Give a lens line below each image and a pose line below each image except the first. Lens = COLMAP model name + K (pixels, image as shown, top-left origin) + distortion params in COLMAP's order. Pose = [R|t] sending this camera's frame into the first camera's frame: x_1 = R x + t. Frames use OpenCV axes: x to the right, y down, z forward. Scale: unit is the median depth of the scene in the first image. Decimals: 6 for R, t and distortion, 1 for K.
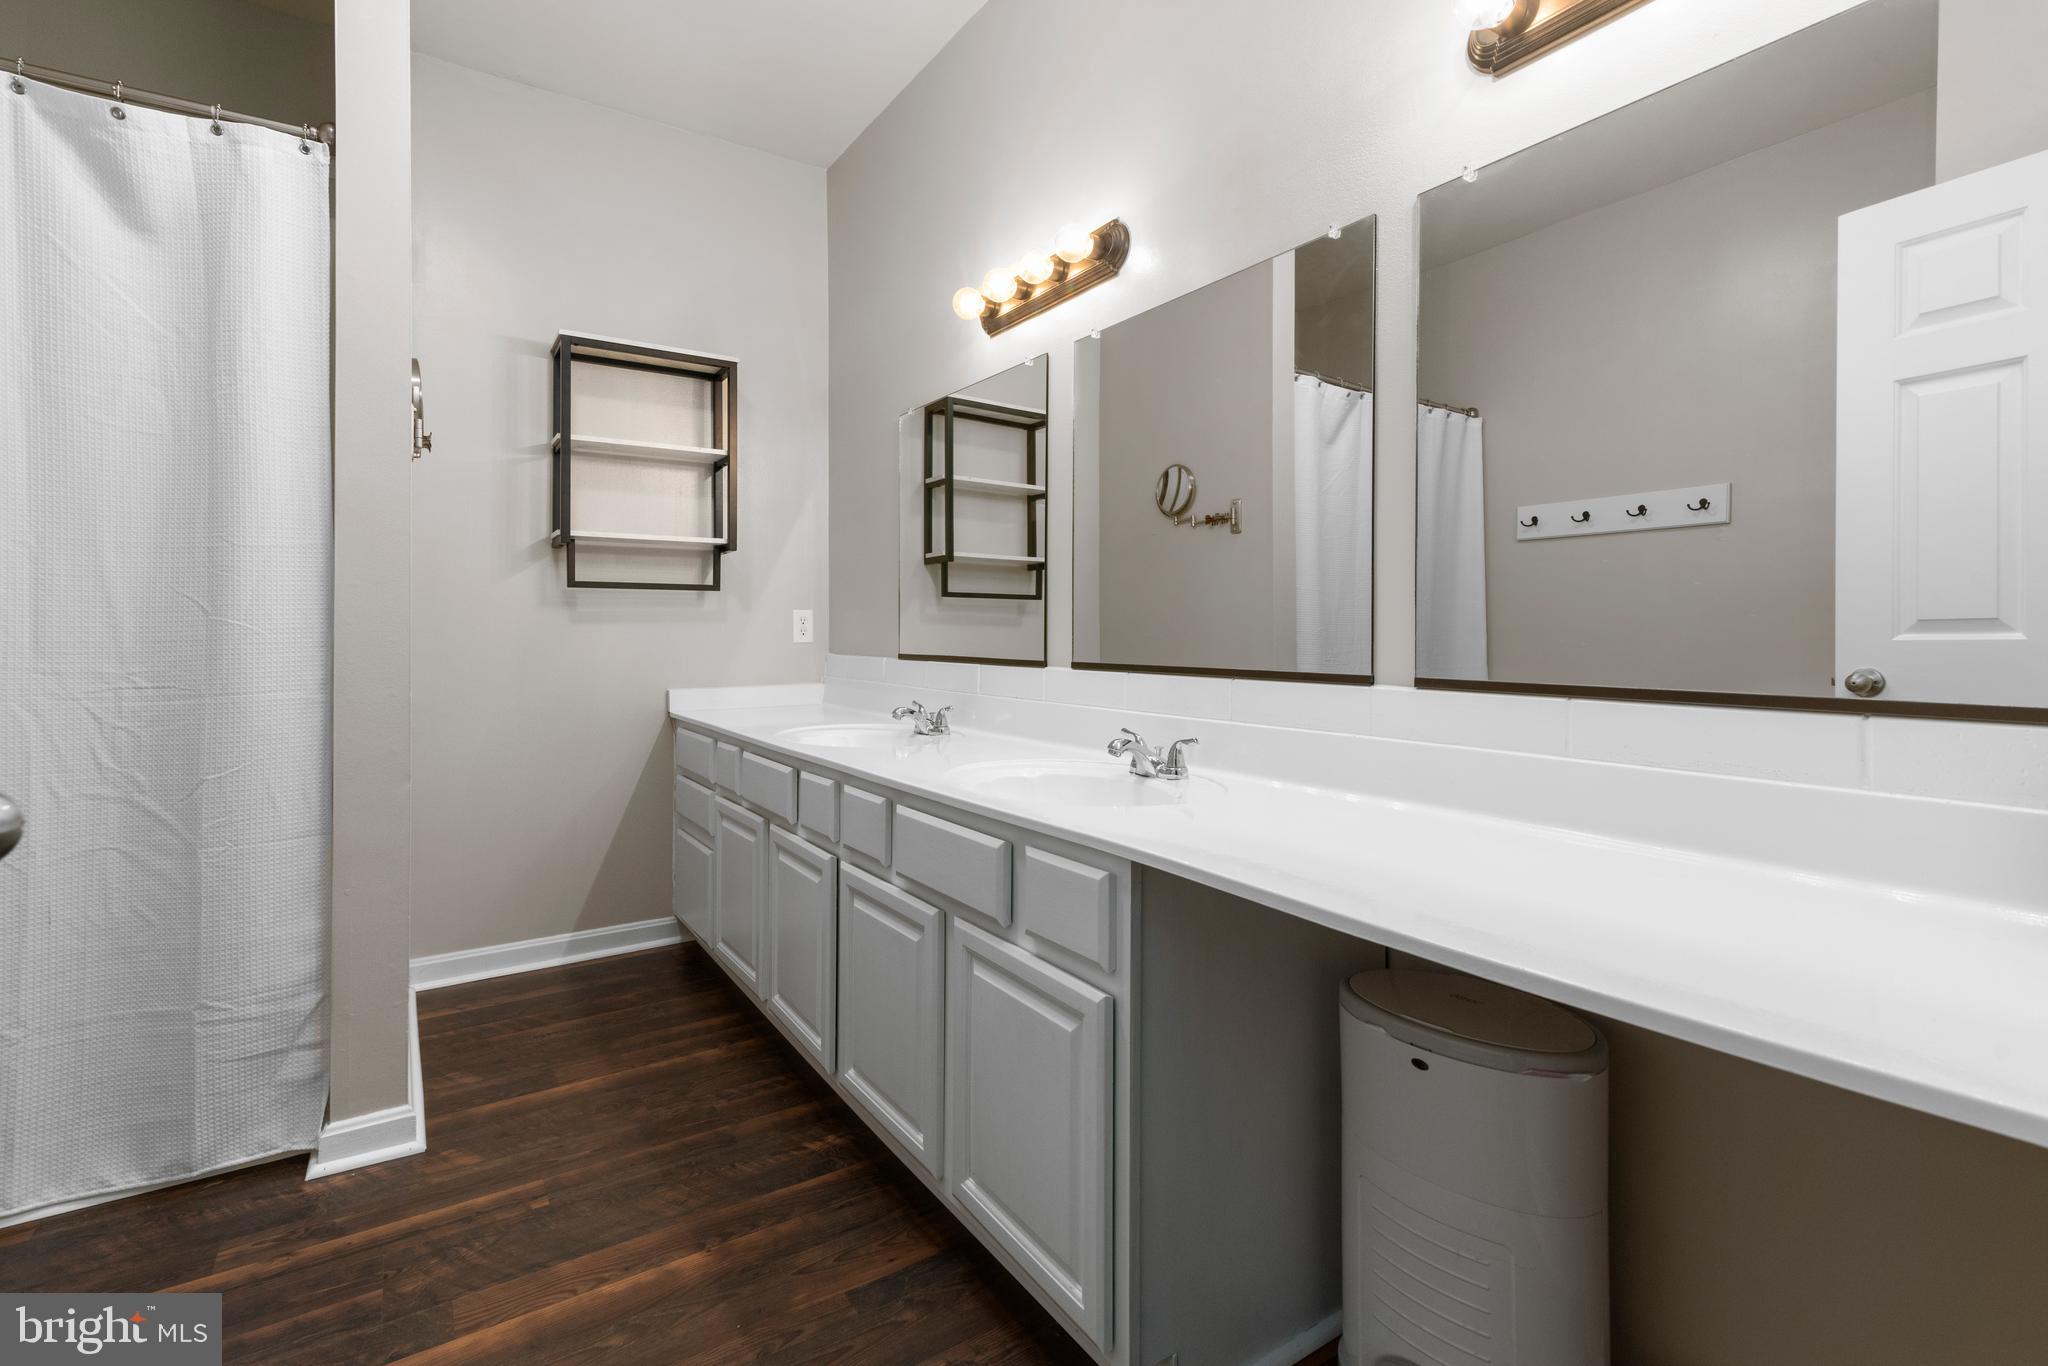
lens RADIAL K [[984.4, 0, 985.7], [0, 984.4, 649.0], [0, 0, 1]] dist [0.017831, -0.001159]
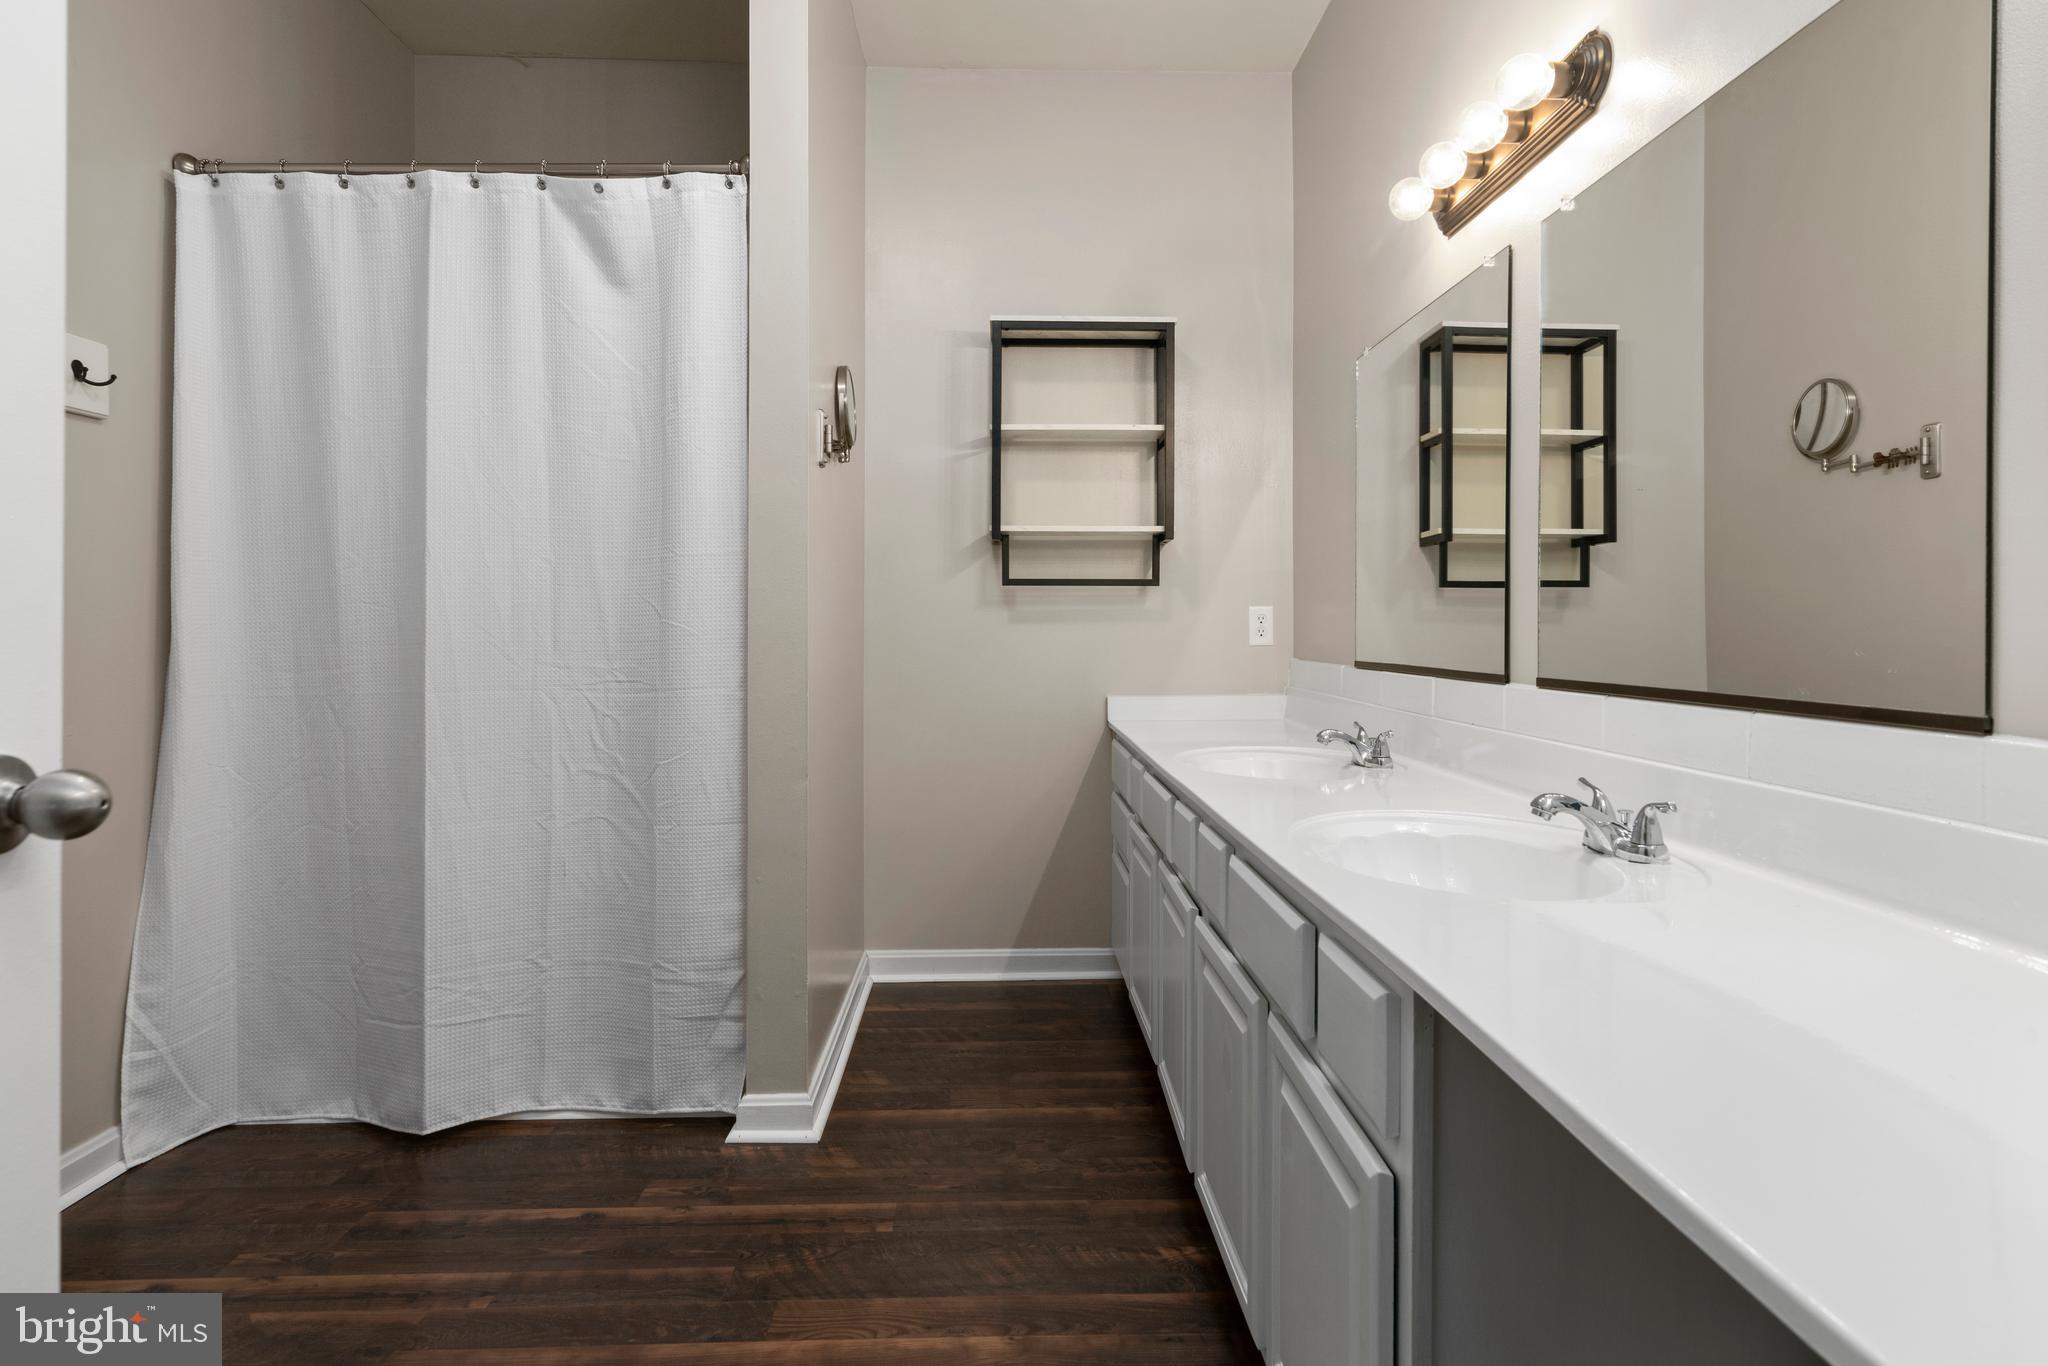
lens RADIAL K [[1102.3, 0, 1002.4], [0, 1102.3, 648.9], [0, 0, 1]] dist [0.009119, -0.002180]
pose [[0.851696, 0.009867, -0.523944, 0.191112], [-0.010033, 0.999946, 0.002521, -0.006092], [0.523941, 0.003110, 0.851749, 0.137044]]
